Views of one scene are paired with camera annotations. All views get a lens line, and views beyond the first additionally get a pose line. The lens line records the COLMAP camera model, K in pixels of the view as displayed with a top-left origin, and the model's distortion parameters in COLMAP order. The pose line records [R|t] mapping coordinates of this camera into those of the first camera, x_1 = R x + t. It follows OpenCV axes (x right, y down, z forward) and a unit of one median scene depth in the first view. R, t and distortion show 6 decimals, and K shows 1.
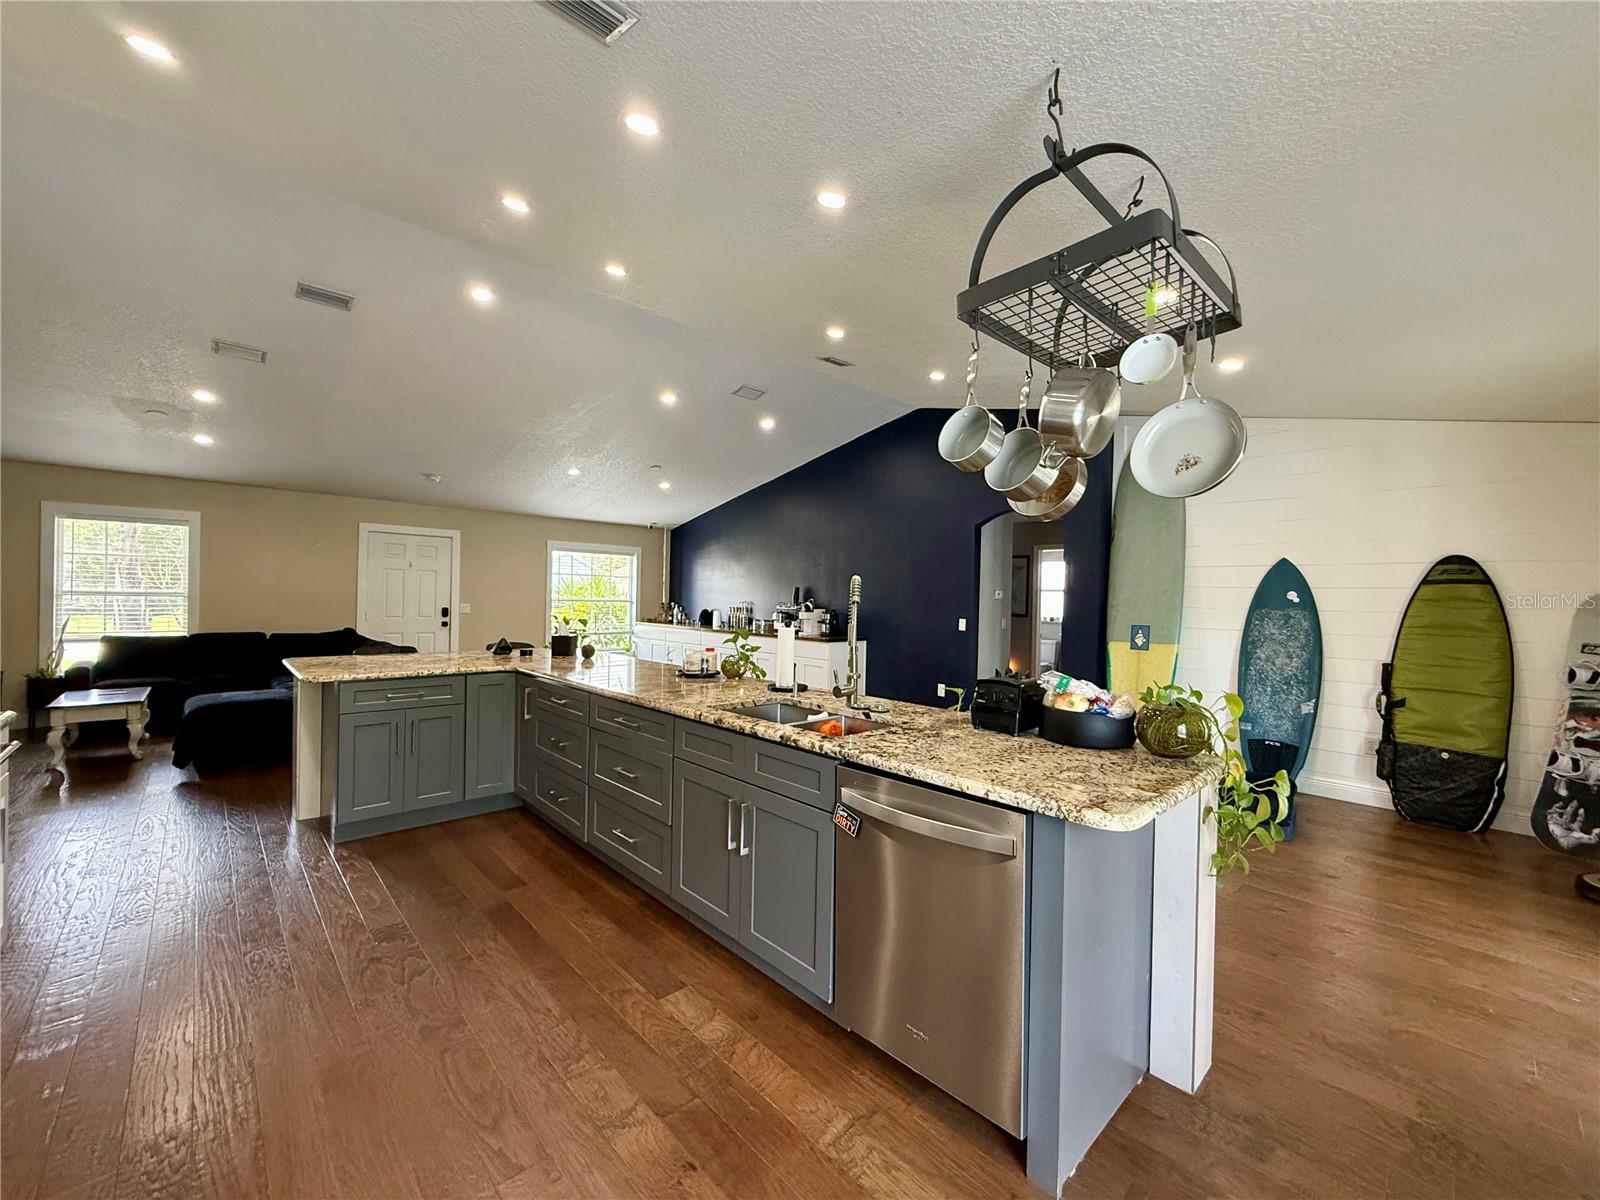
lens RADIAL K [[637.3, 0, 796.2], [0, 637.3, 600.8], [0, 0, 1]] dist [-0.000588, 0.000169]
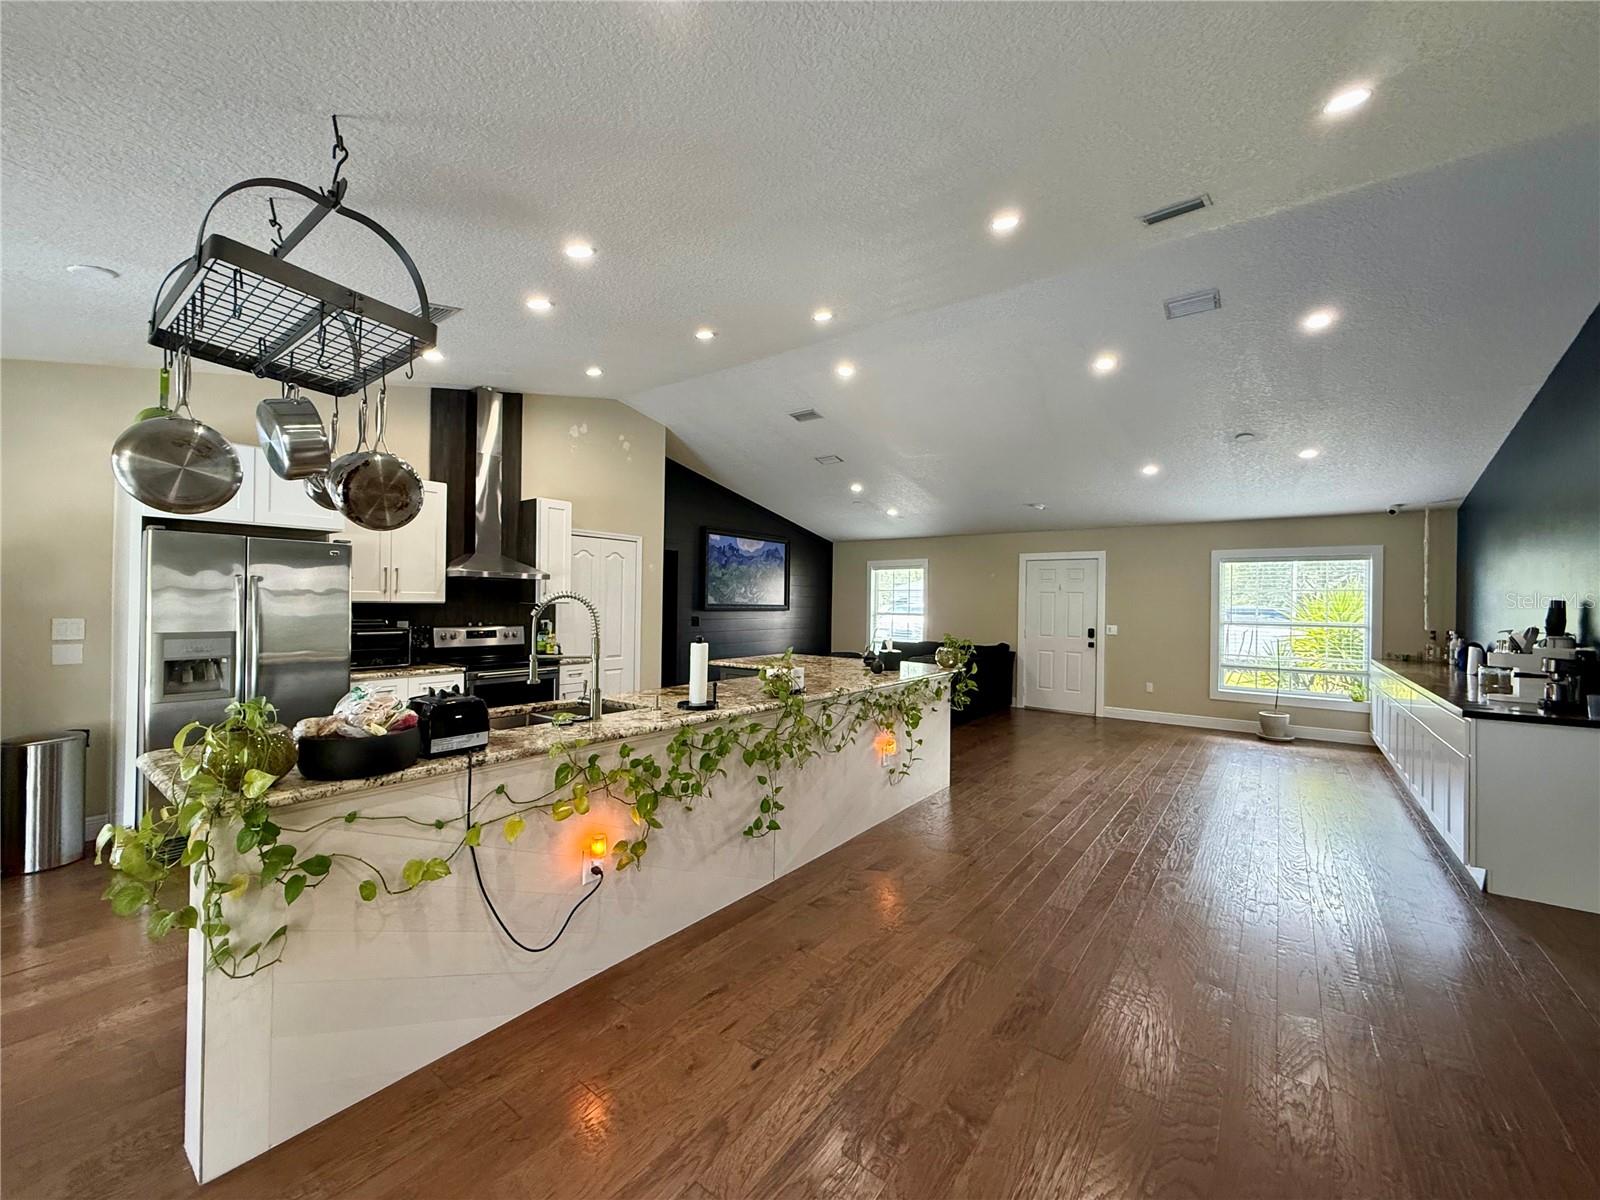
lens RADIAL K [[637.3, 0, 794.9], [0, 637.3, 599.8], [0, 0, 1]] dist [-0.000588, 0.000169]
pose [[0.167264, -0.023603, -0.985630, 0.395385], [-0.016588, 0.999504, -0.026751, -0.000513], [0.985773, 0.020824, 0.166789, 0.395987]]
